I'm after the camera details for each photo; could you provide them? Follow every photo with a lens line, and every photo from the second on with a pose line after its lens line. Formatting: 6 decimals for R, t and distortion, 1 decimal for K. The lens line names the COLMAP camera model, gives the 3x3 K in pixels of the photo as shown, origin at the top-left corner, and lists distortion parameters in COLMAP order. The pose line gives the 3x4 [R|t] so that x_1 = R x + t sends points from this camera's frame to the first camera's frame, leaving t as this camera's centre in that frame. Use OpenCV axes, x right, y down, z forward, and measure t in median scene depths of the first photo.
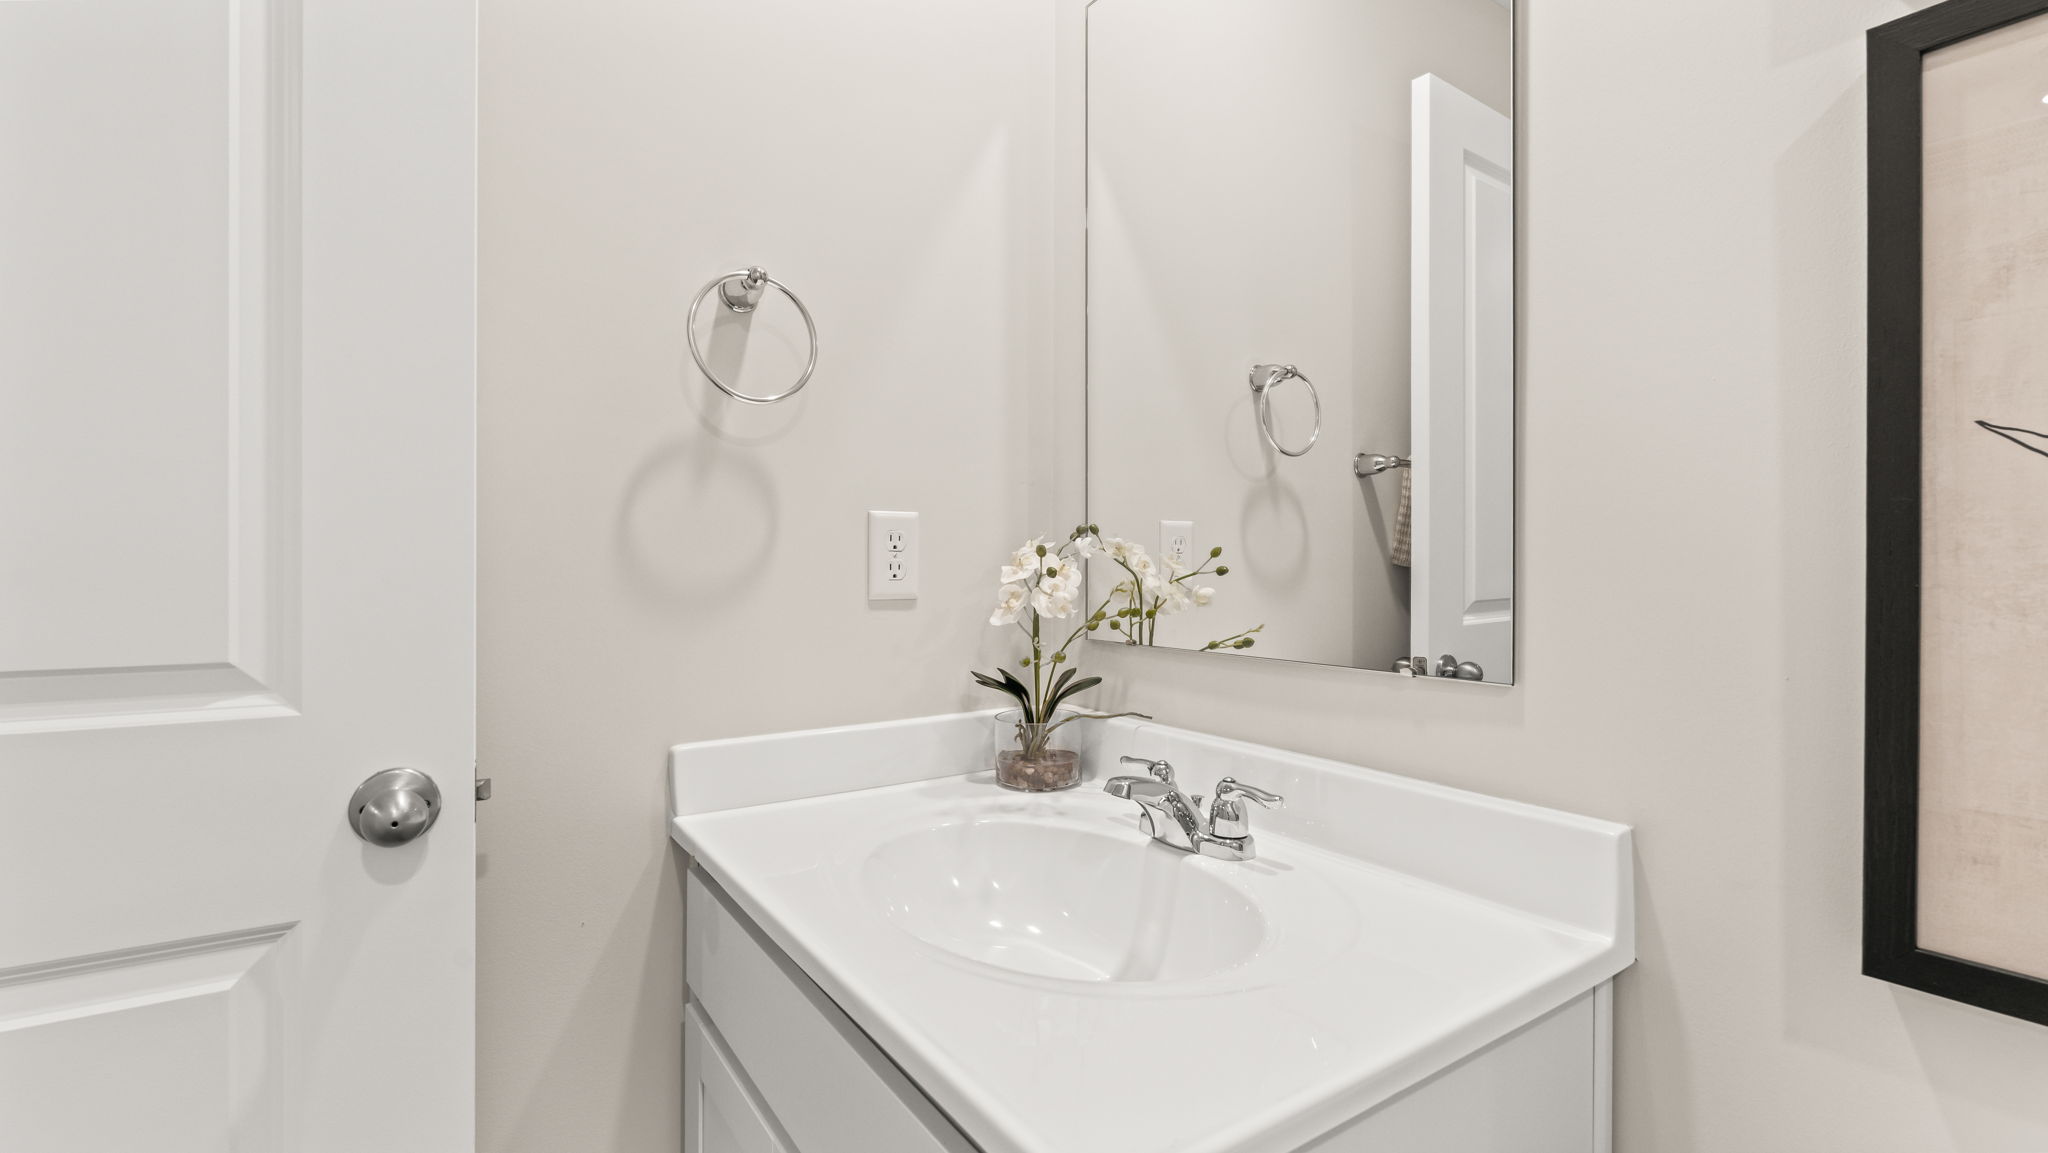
lens RADIAL K [[890.0, 0, 1032.6], [0, 890.0, 586.6], [0, 0, 1]] dist [-0.000796, 0.000072]
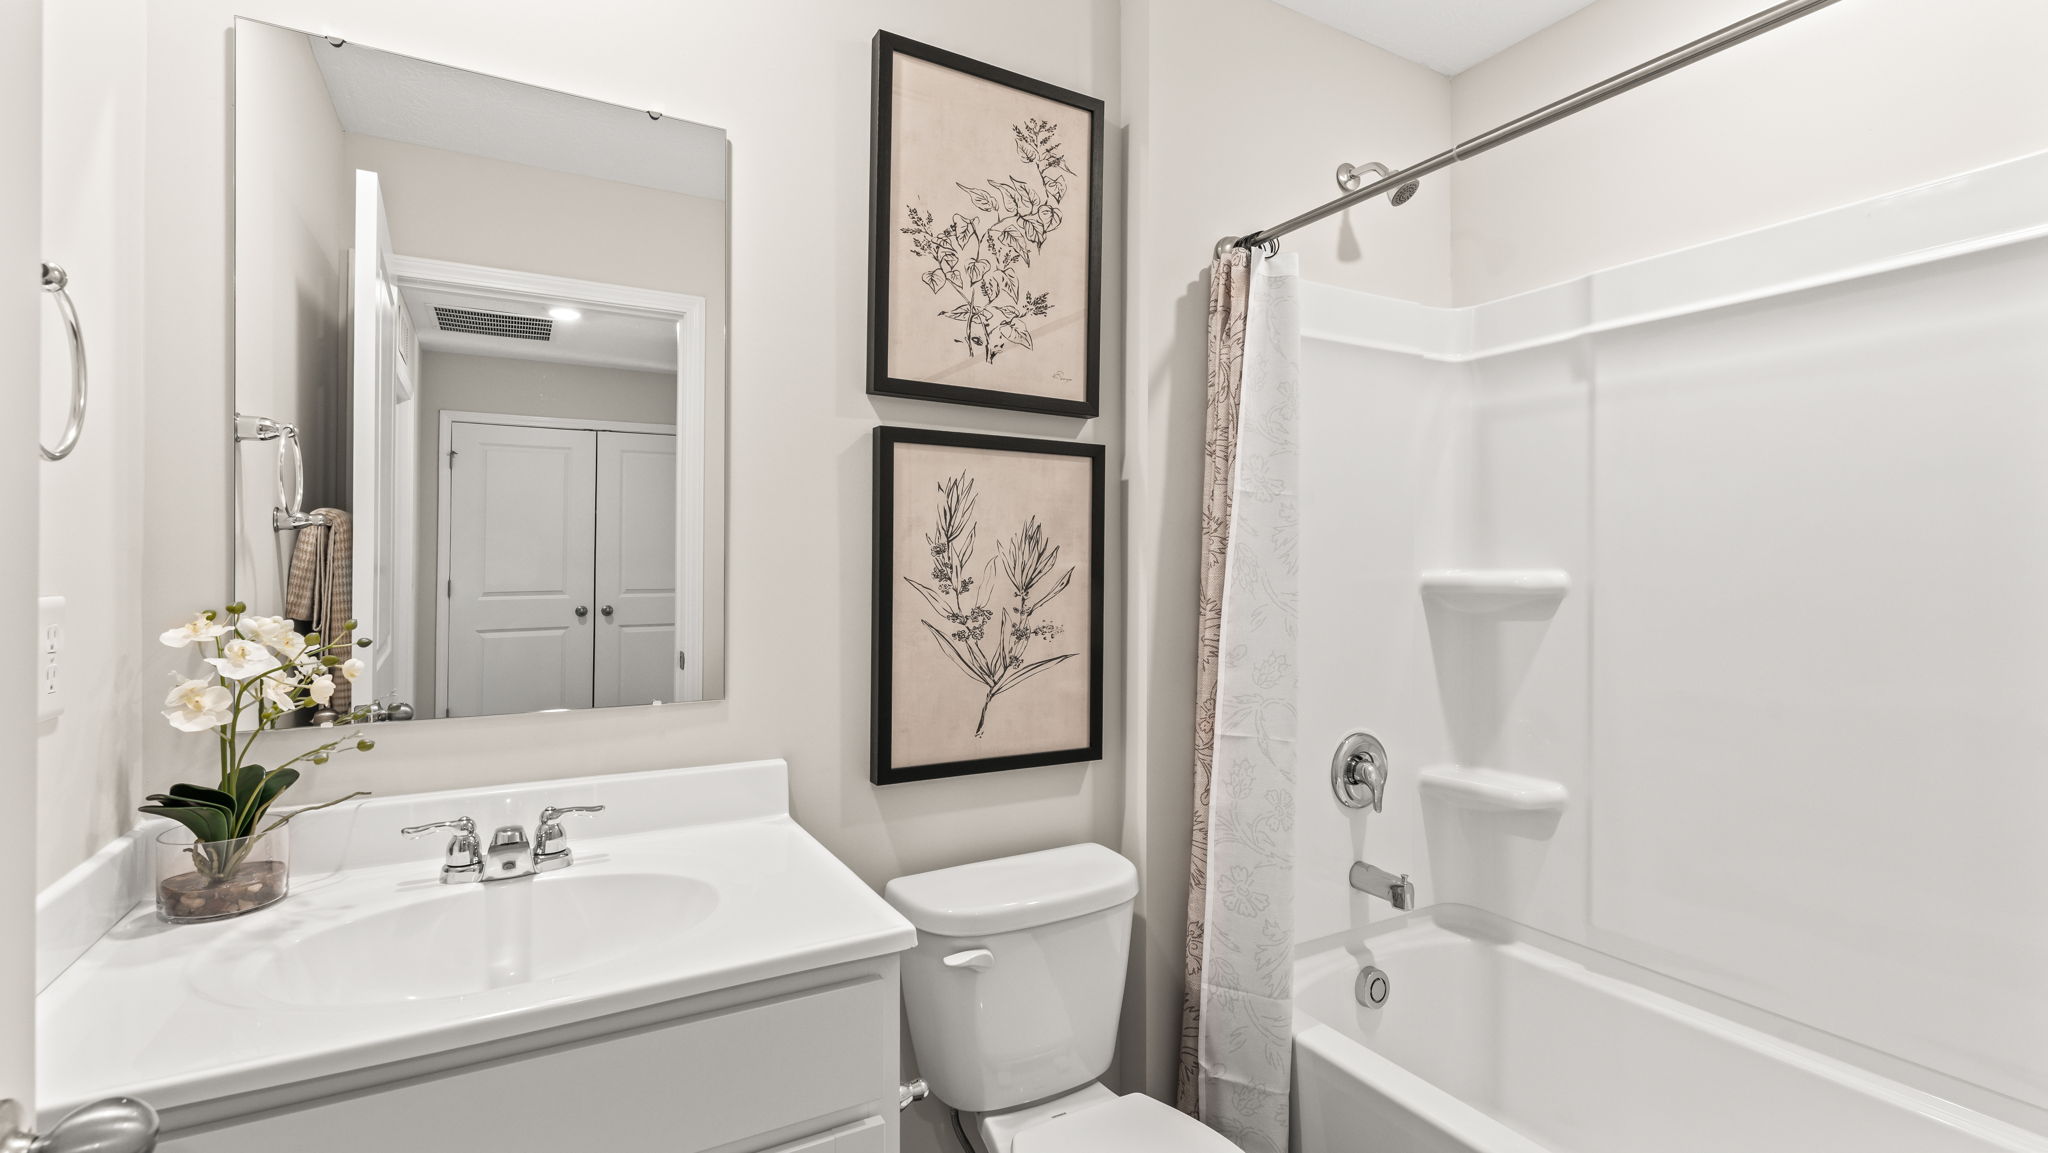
lens RADIAL K [[890.0, 0, 1032.6], [0, 890.0, 586.6], [0, 0, 1]] dist [-0.000796, 0.000072]
pose [[0.083272, -0.010820, 0.996468, -1.003615], [0.023570, 0.999683, 0.008886, -0.099597], [-0.996248, 0.022746, 0.083501, 0.190868]]
